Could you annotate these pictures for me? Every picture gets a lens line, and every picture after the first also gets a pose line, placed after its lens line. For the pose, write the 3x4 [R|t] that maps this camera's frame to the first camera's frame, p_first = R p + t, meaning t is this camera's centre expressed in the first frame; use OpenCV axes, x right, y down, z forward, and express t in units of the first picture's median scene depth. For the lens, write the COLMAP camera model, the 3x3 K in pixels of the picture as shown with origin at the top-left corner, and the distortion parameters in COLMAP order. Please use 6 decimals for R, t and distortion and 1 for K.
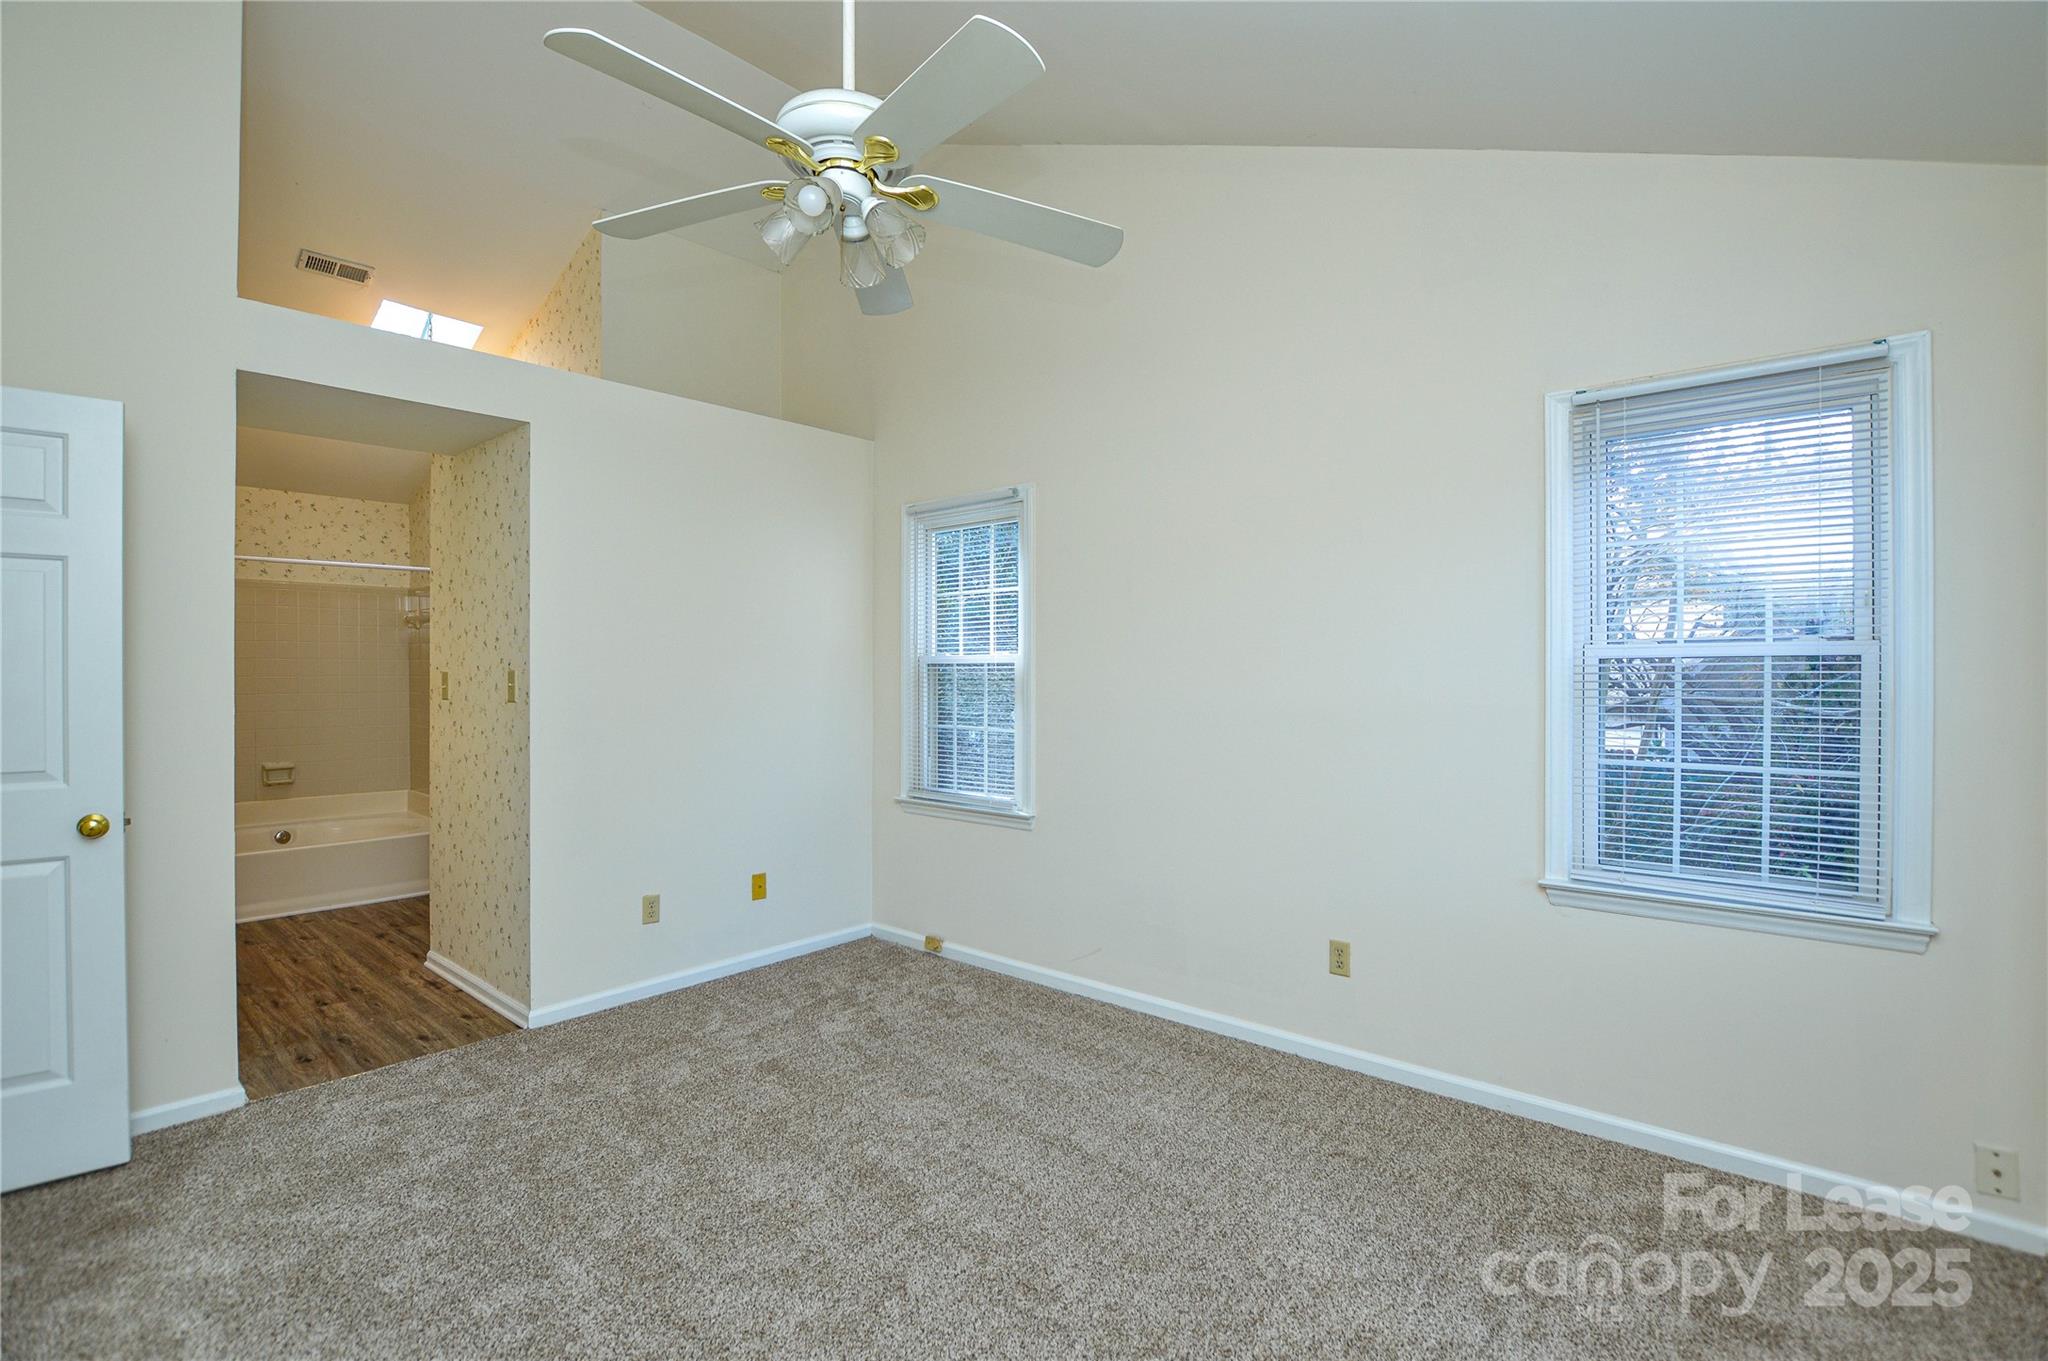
lens RADIAL K [[914.5, 0, 1026.8], [0, 914.5, 679.7], [0, 0, 1]] dist [-0.029648, 0.004221]
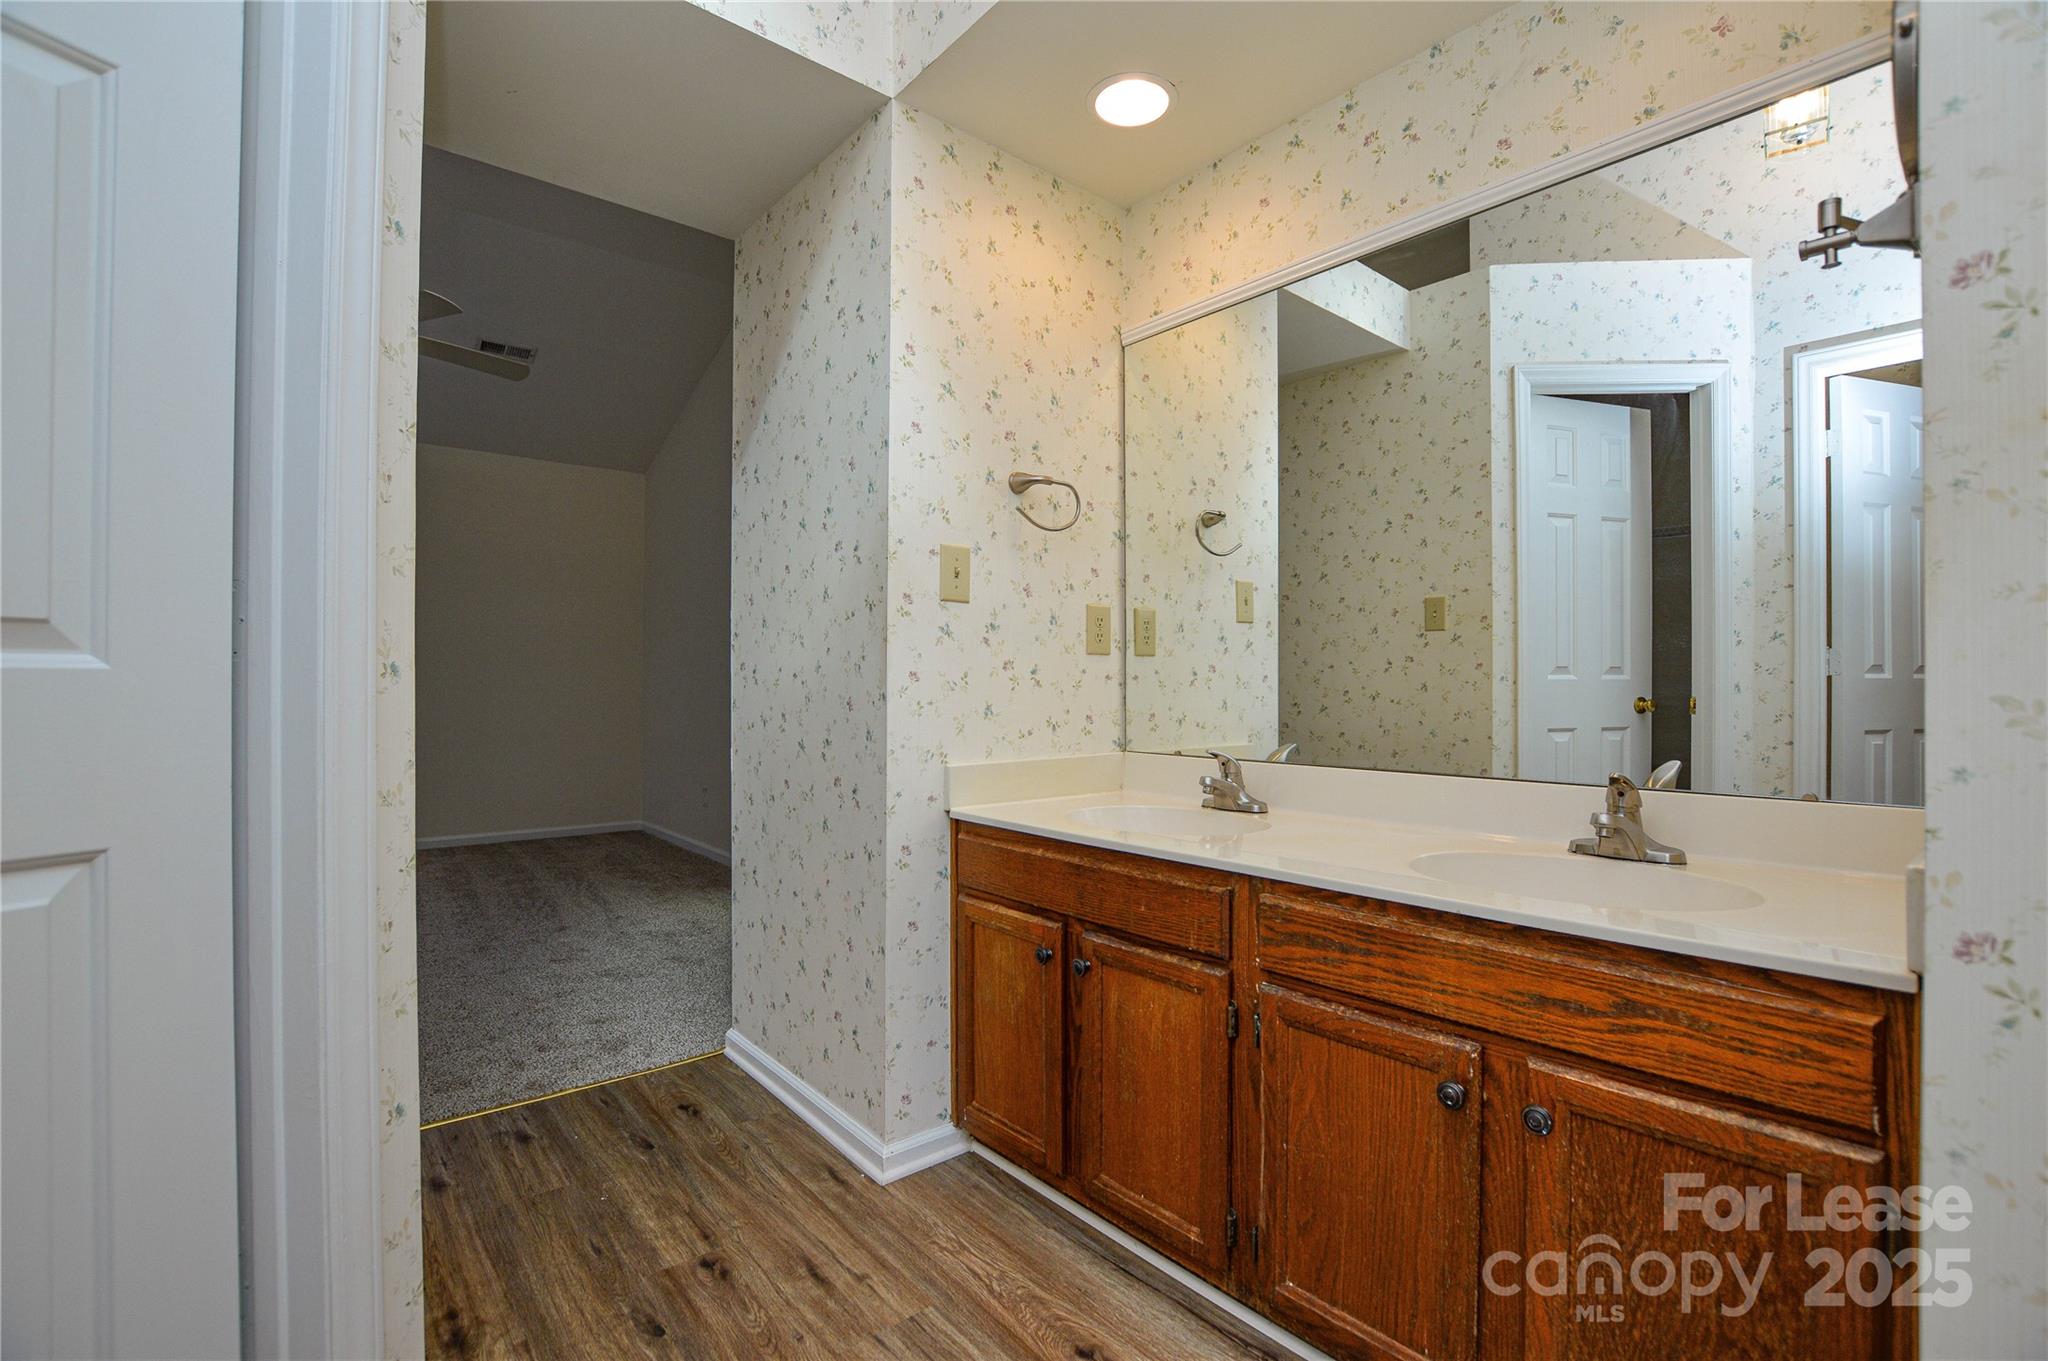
lens RADIAL K [[914.5, 0, 1026.4], [0, 914.5, 676.5], [0, 0, 1]] dist [-0.029648, 0.004221]
pose [[-0.985833, 0.001172, 0.167726, -1.101717], [0.000774, 0.999997, -0.002439, 0.086344], [-0.167729, -0.002275, -0.985831, 1.533664]]
